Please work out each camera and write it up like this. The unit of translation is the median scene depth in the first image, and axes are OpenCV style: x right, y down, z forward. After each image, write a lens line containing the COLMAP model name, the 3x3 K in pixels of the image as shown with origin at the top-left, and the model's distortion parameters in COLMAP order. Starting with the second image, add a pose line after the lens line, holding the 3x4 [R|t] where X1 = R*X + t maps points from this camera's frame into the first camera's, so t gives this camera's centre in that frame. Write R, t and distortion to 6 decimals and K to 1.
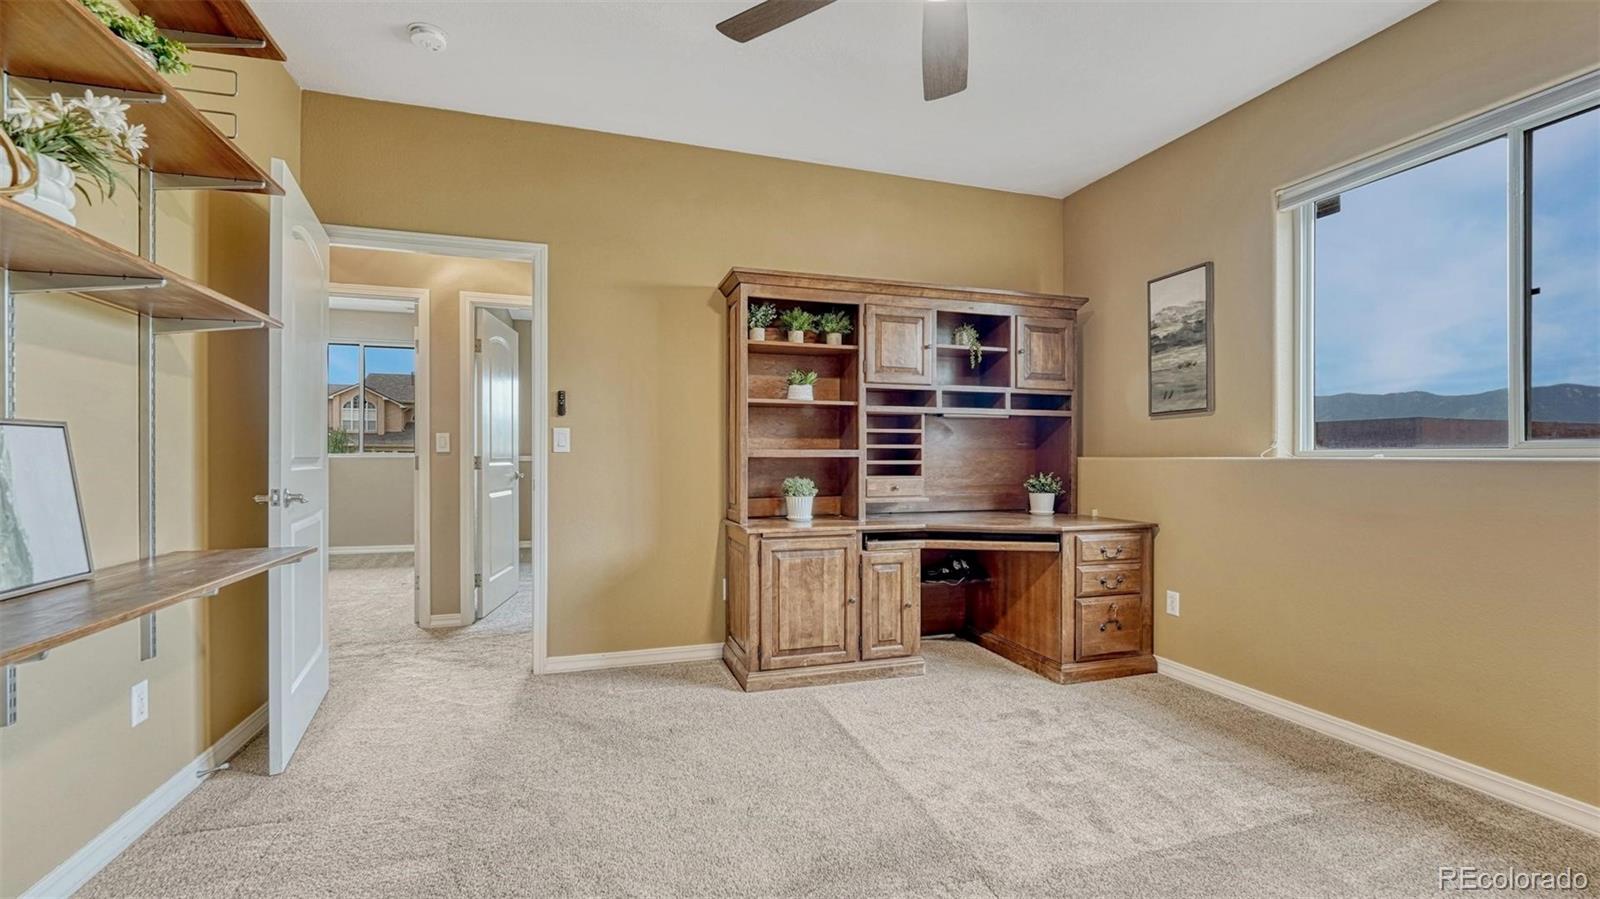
lens RADIAL K [[681.1, 0, 800.0], [0, 681.1, 449.5], [0, 0, 1]] dist [-0.002704, -0.000344]
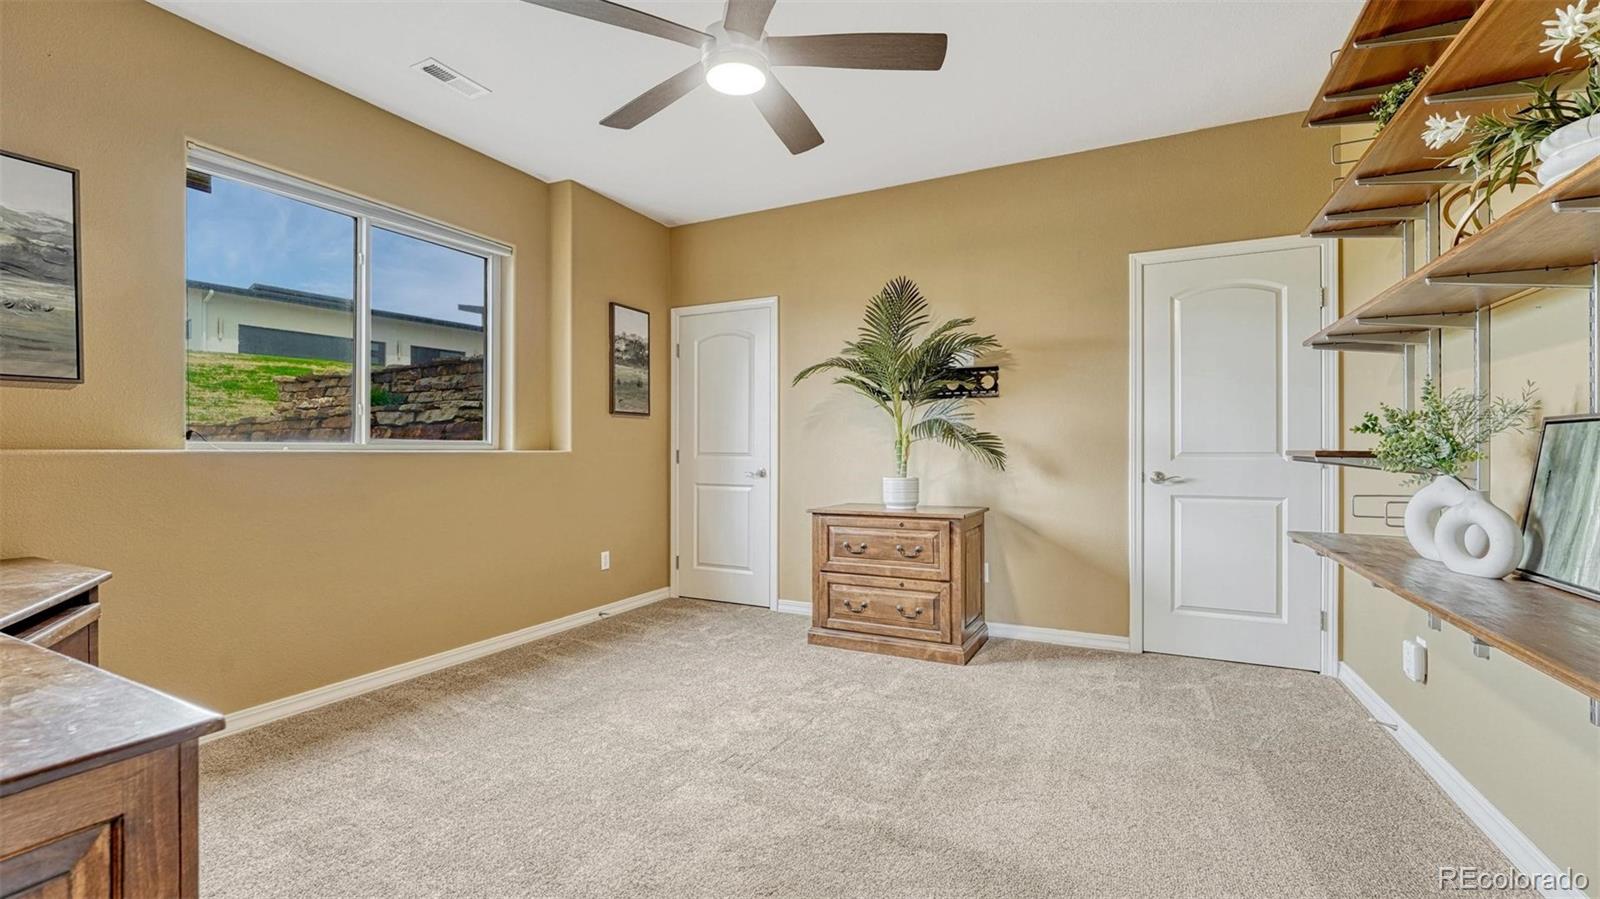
lens RADIAL K [[681.1, 0, 800.0], [0, 681.1, 449.5], [0, 0, 1]] dist [-0.002704, -0.000344]
pose [[-0.710503, 0.007130, 0.703658, -0.458726], [-0.001499, 0.999931, -0.011645, 0.019880], [-0.703692, -0.009328, -0.710444, 1.078297]]
